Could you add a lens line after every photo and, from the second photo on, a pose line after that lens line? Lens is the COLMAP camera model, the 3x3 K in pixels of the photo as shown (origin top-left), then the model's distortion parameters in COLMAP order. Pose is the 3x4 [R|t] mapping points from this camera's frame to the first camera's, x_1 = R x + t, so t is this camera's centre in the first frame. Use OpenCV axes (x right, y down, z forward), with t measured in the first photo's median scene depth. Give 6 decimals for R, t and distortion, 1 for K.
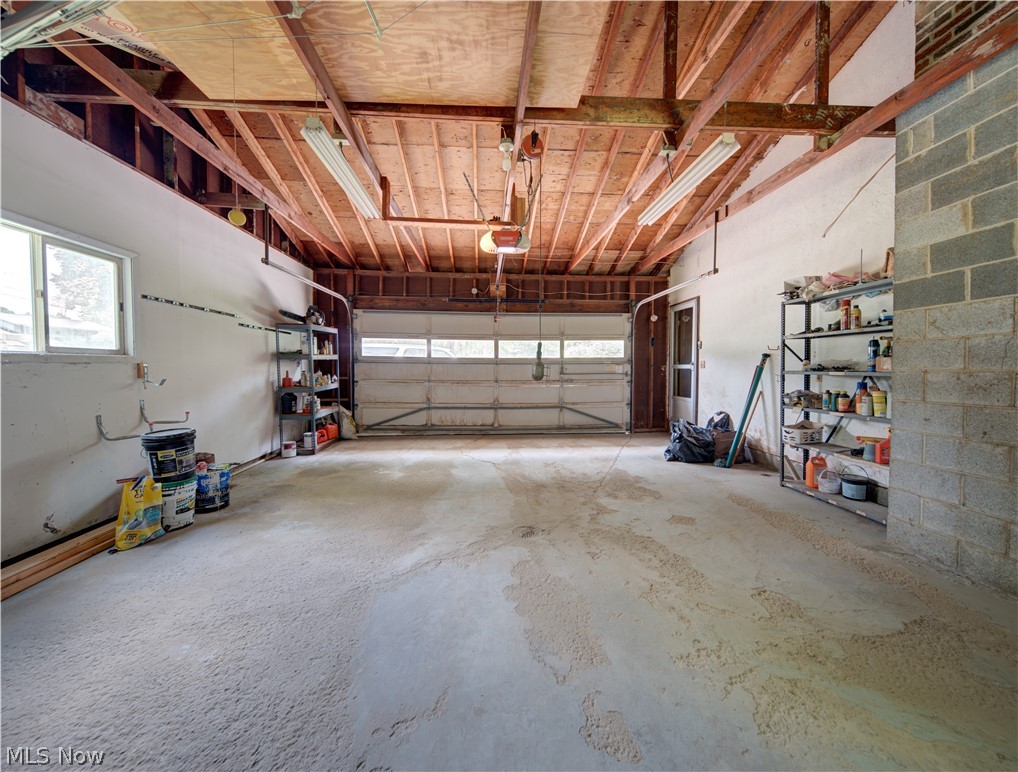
lens RADIAL K [[374.3, 0, 512.6], [0, 374.3, 378.7], [0, 0, 1]] dist [0.000807, -0.000015]
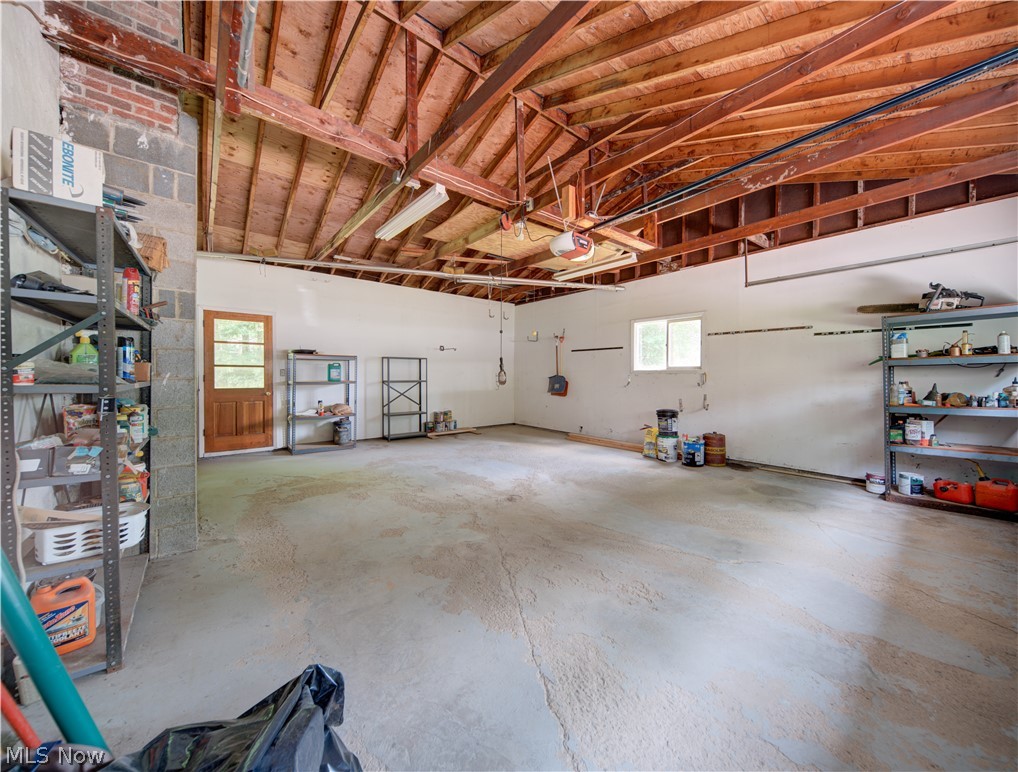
lens RADIAL K [[374.3, 0, 516.0], [0, 374.3, 378.3], [0, 0, 1]] dist [0.000807, -0.000015]
pose [[-0.816678, 0.002584, -0.577088, 0.772822], [-0.021133, 0.999185, 0.034380, -0.063755], [0.576707, 0.040273, -0.815958, 2.018159]]
